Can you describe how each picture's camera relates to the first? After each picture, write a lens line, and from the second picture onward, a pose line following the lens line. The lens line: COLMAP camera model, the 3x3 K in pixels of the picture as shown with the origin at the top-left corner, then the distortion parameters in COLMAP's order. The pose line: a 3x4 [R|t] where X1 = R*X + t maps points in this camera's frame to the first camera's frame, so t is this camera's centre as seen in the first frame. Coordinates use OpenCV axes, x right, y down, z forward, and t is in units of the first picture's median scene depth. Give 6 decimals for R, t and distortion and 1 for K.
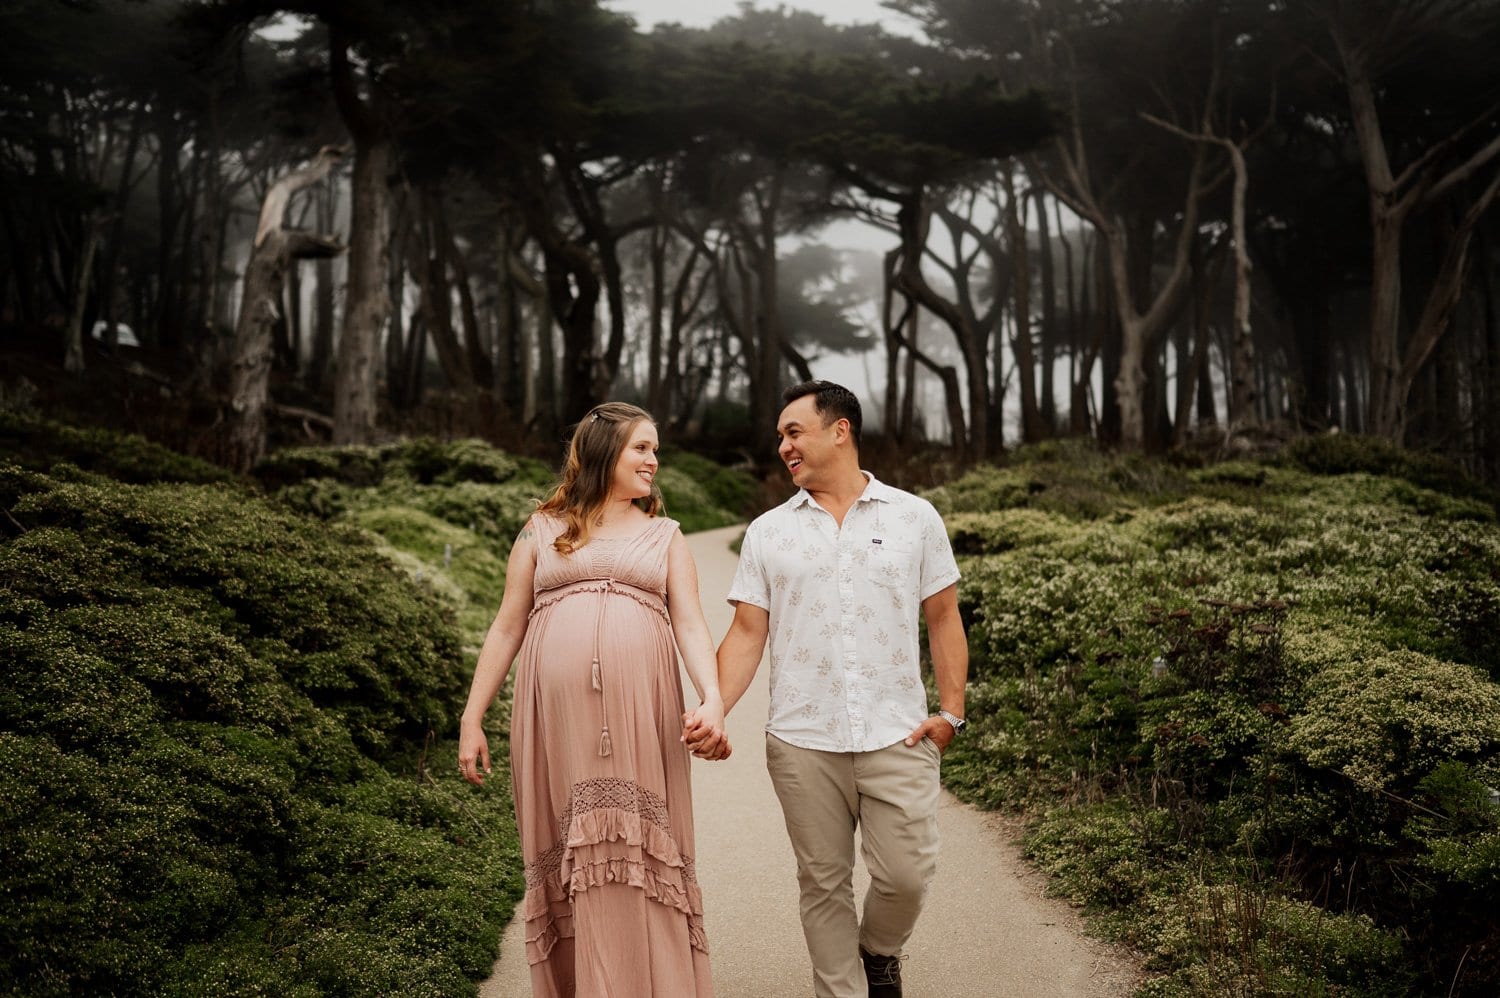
lens RADIAL K [[1427.0, 0, 750.0], [0, 1427.0, 499.0], [0, 0, 1]] dist [-0.007803, 0.002509]
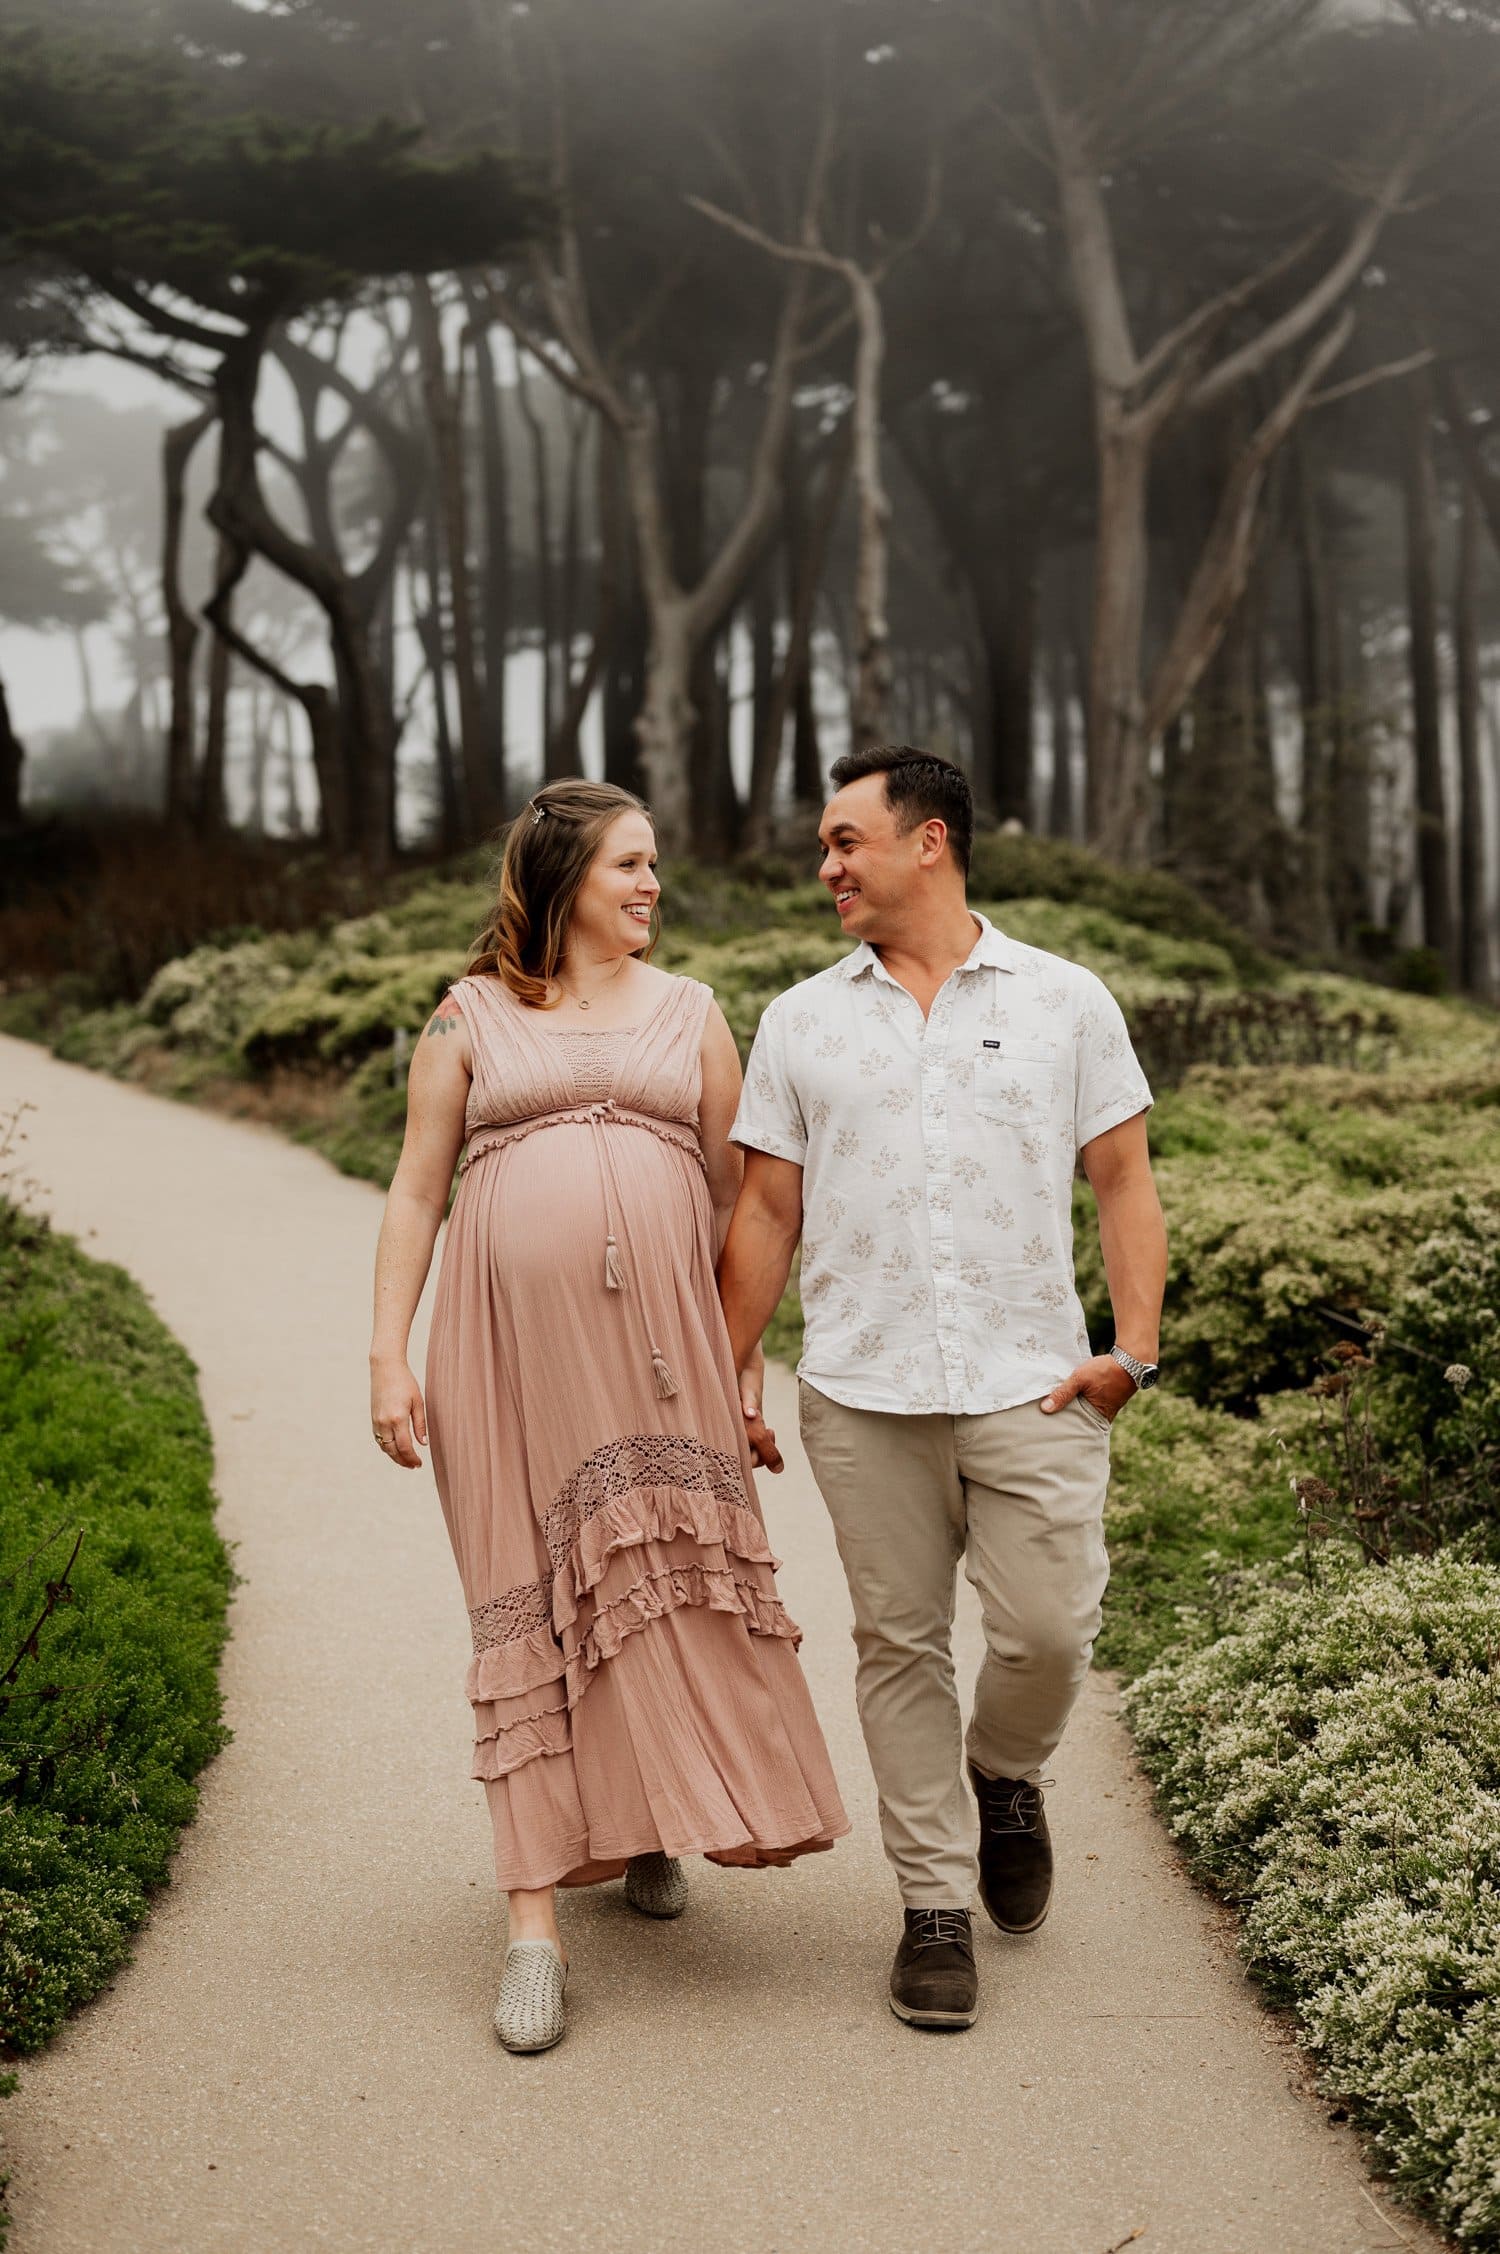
lens RADIAL K [[3272.1, 0, 750.0], [0, 3272.1, 1127.0], [0, 0, 1]] dist [-0.019964, 0.055964]
pose [[0.958032, -0.009750, 0.286495, -0.070201], [-0.004925, 0.998714, 0.050455, 0.006454], [-0.286619, -0.049748, 0.956752, -0.233733]]
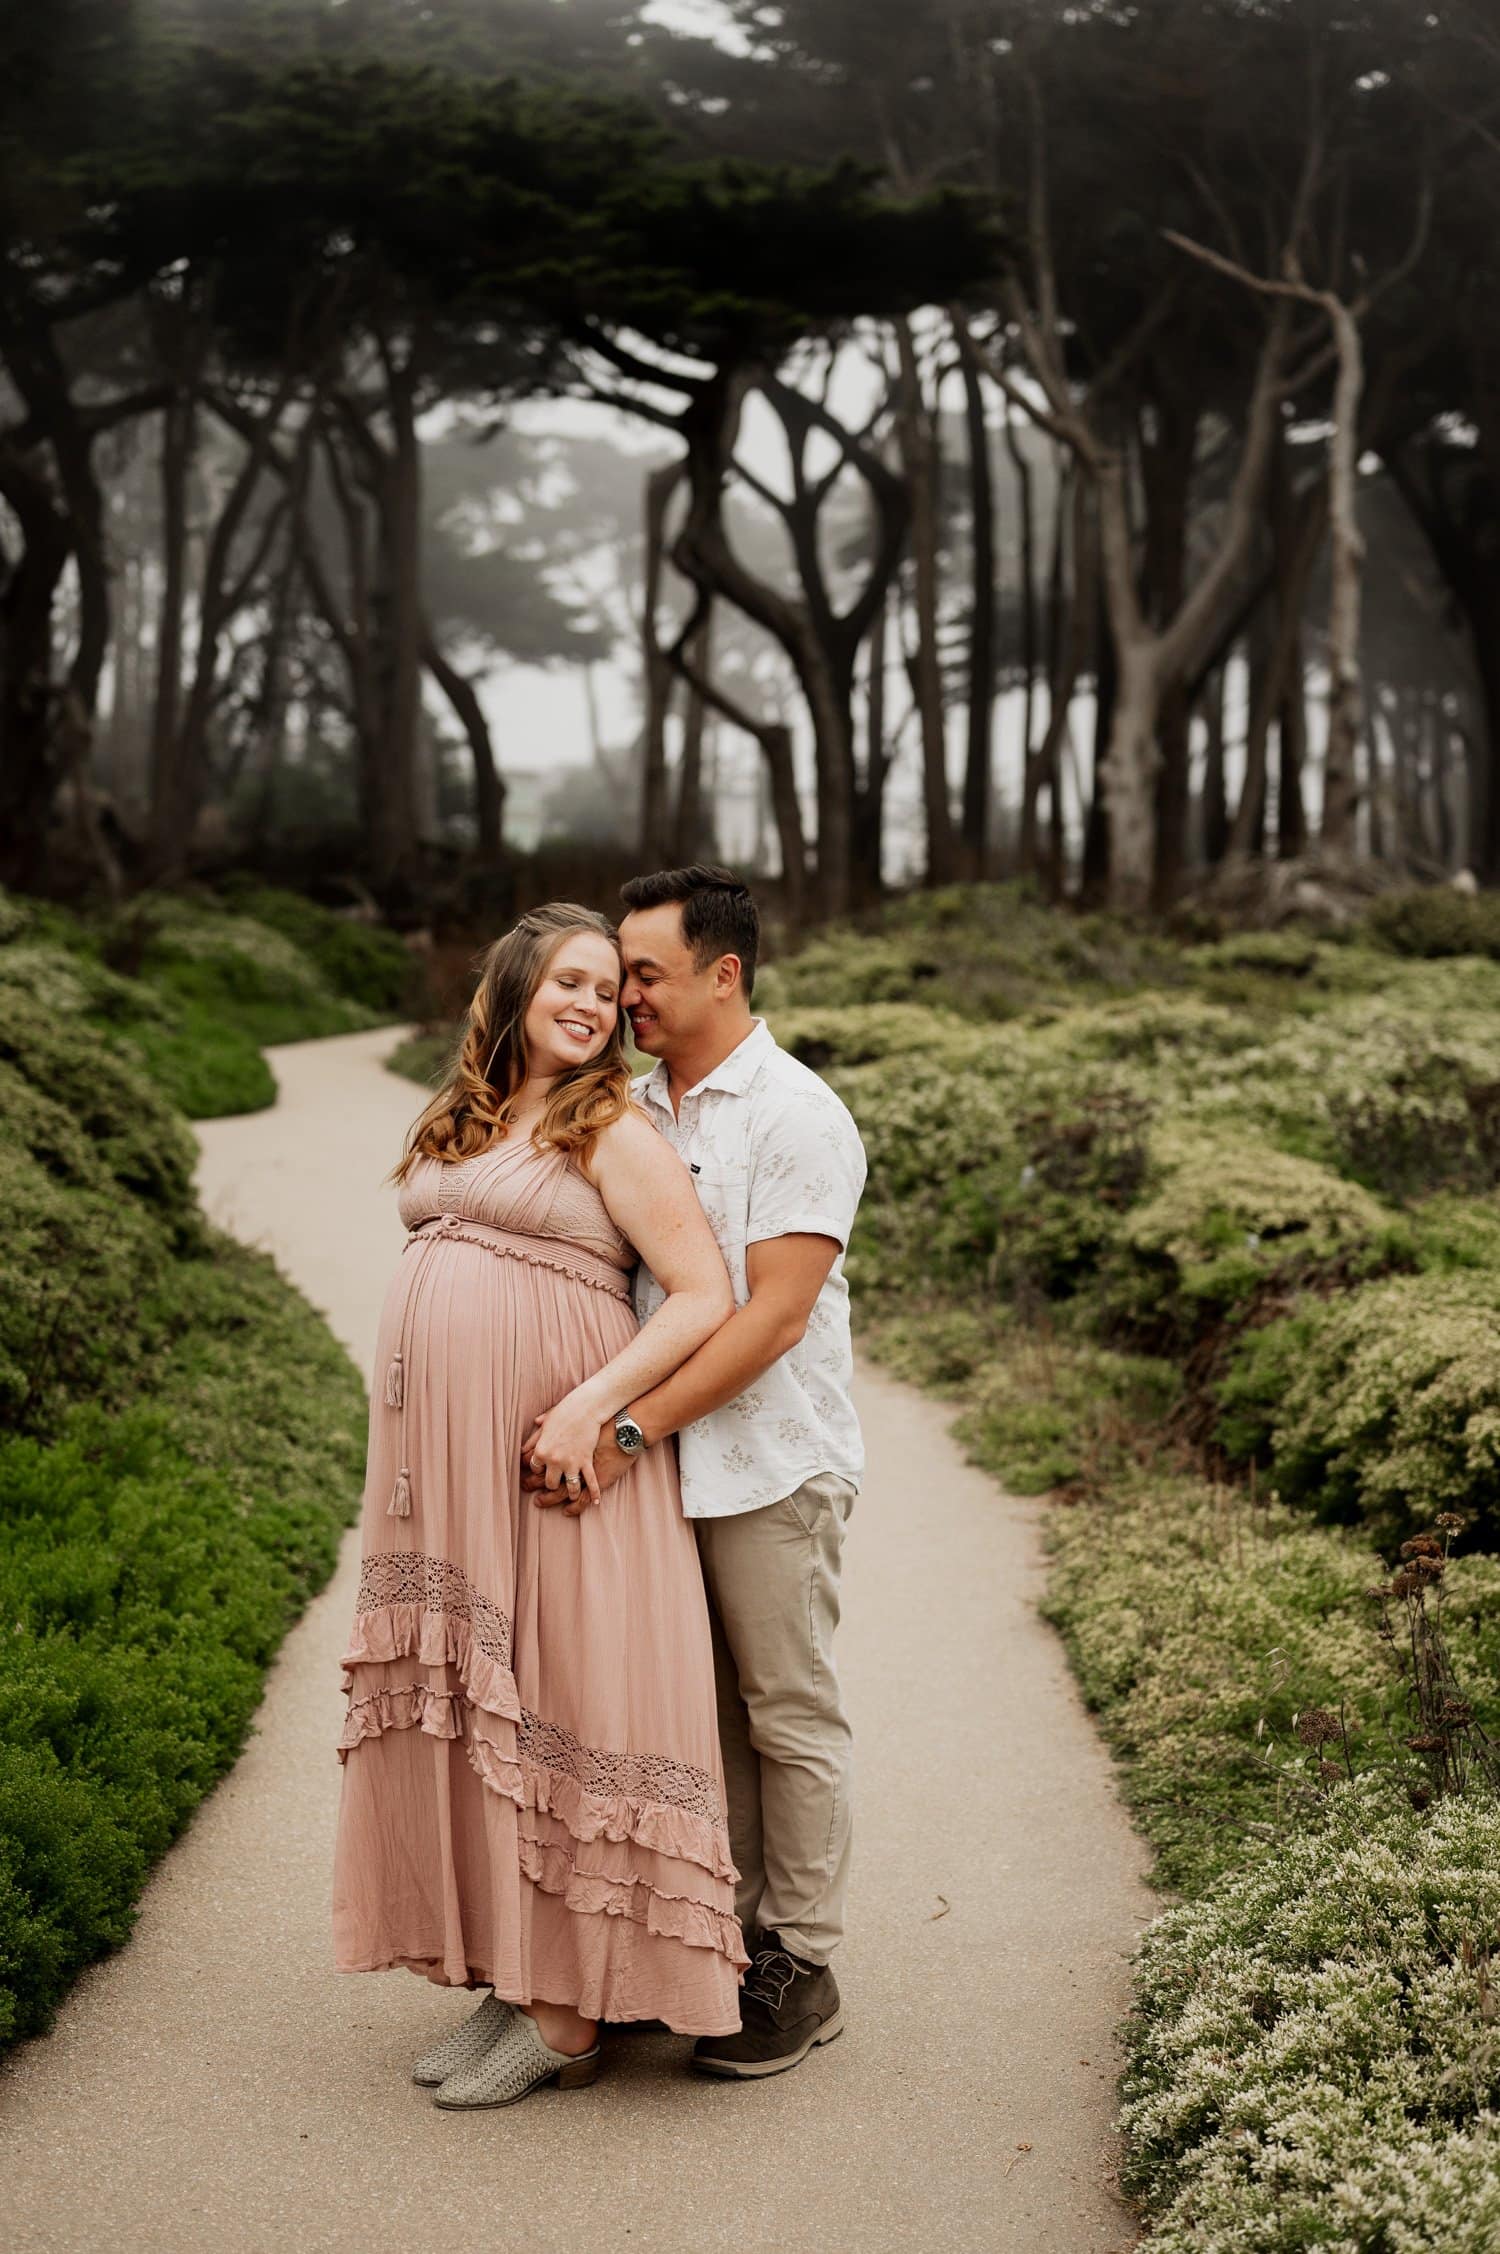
lens RADIAL K [[3272.1, 0, 750.0], [0, 3272.1, 1127.0], [0, 0, 1]] dist [-0.019964, 0.055964]
pose [[0.990765, 0.014258, 0.134835, -0.034949], [-0.020007, 0.998943, 0.041382, 0.001121], [-0.134103, -0.043697, 0.990004, -0.218047]]
